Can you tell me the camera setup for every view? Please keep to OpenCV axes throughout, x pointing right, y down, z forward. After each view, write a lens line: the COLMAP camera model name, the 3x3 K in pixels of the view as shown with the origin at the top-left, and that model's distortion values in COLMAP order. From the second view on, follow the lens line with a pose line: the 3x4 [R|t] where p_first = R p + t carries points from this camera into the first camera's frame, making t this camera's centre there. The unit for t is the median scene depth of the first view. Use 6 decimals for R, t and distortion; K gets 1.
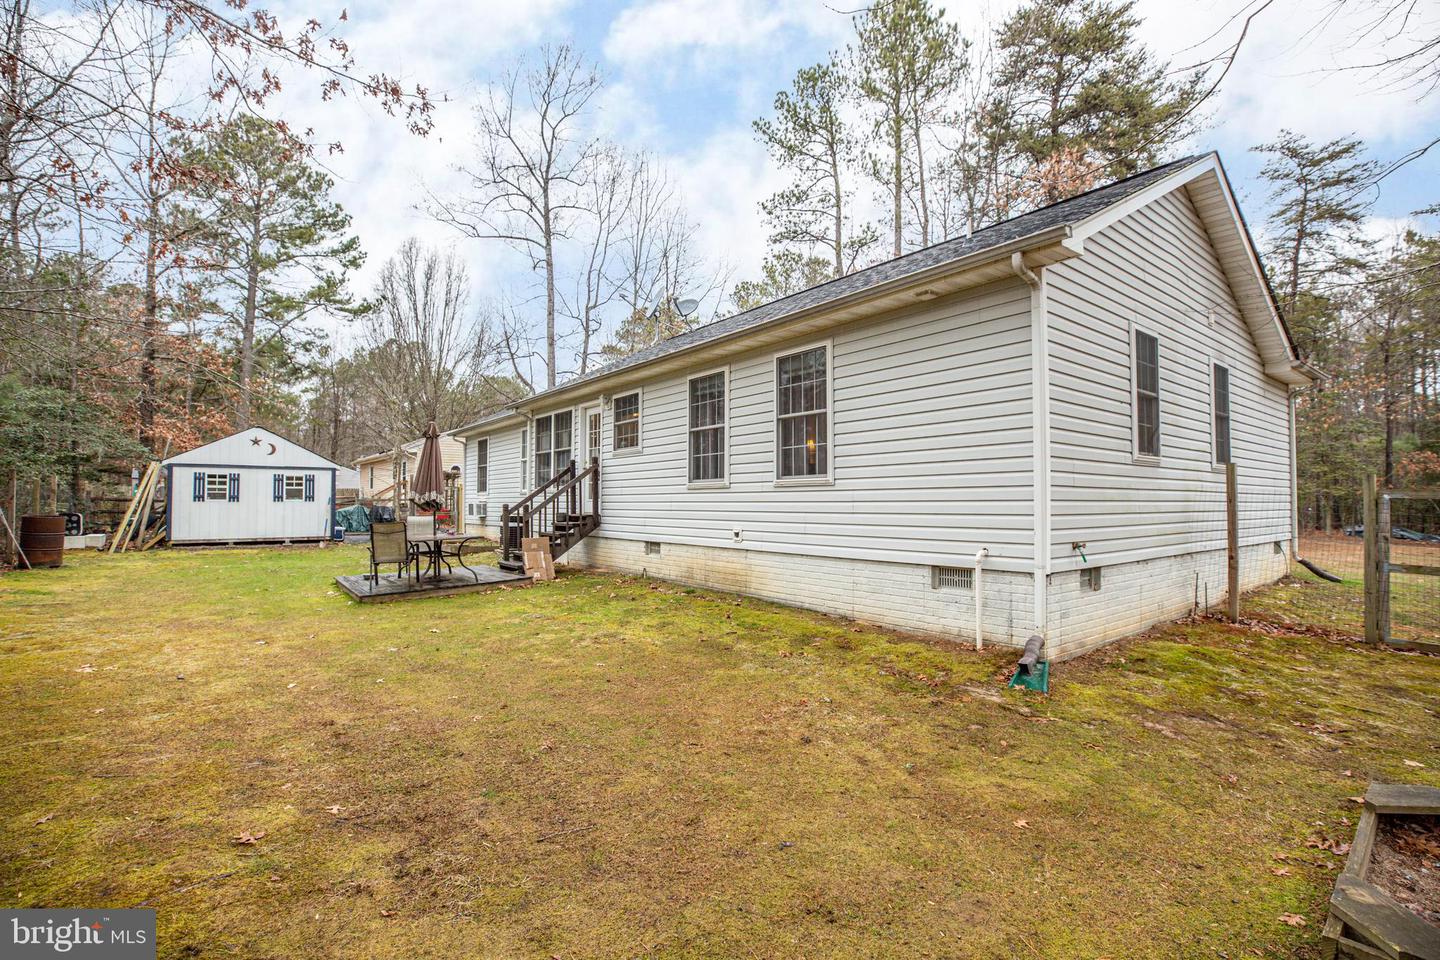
lens RADIAL K [[634.3, 0, 718.8], [0, 634.3, 481.2], [0, 0, 1]] dist [-0.000945, -0.000120]
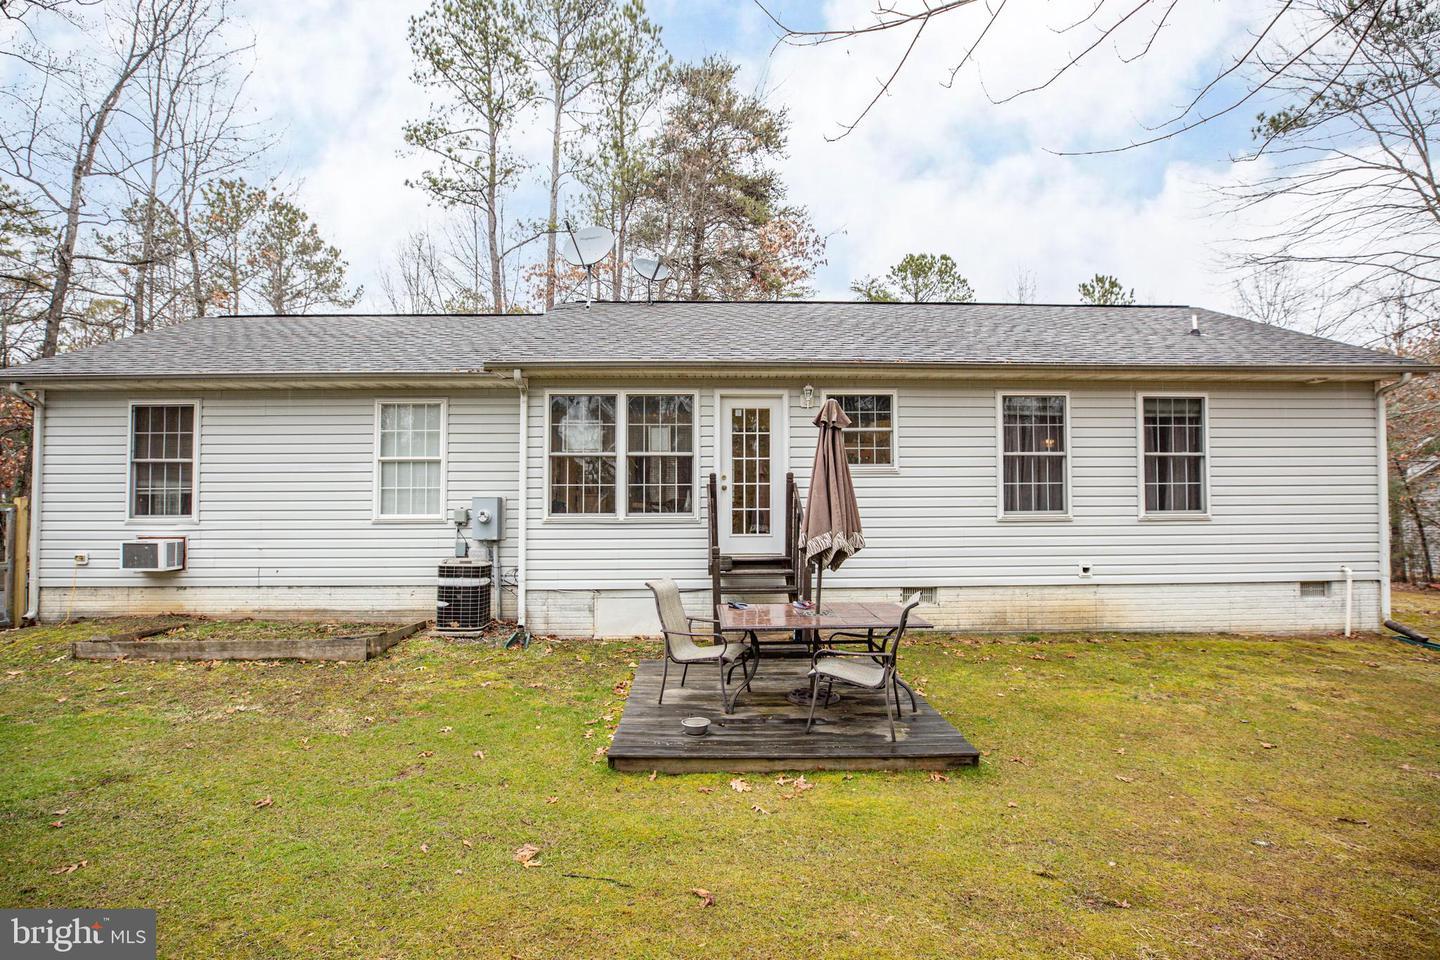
lens RADIAL K [[634.3, 0, 714.3], [0, 634.3, 546.7], [0, 0, 1]] dist [-0.000945, -0.000120]
pose [[0.585752, 0.010651, 0.810421, -1.131116], [-0.017073, 0.999854, -0.000801, 0.062952], [-0.810311, -0.013367, 0.585848, 0.938113]]
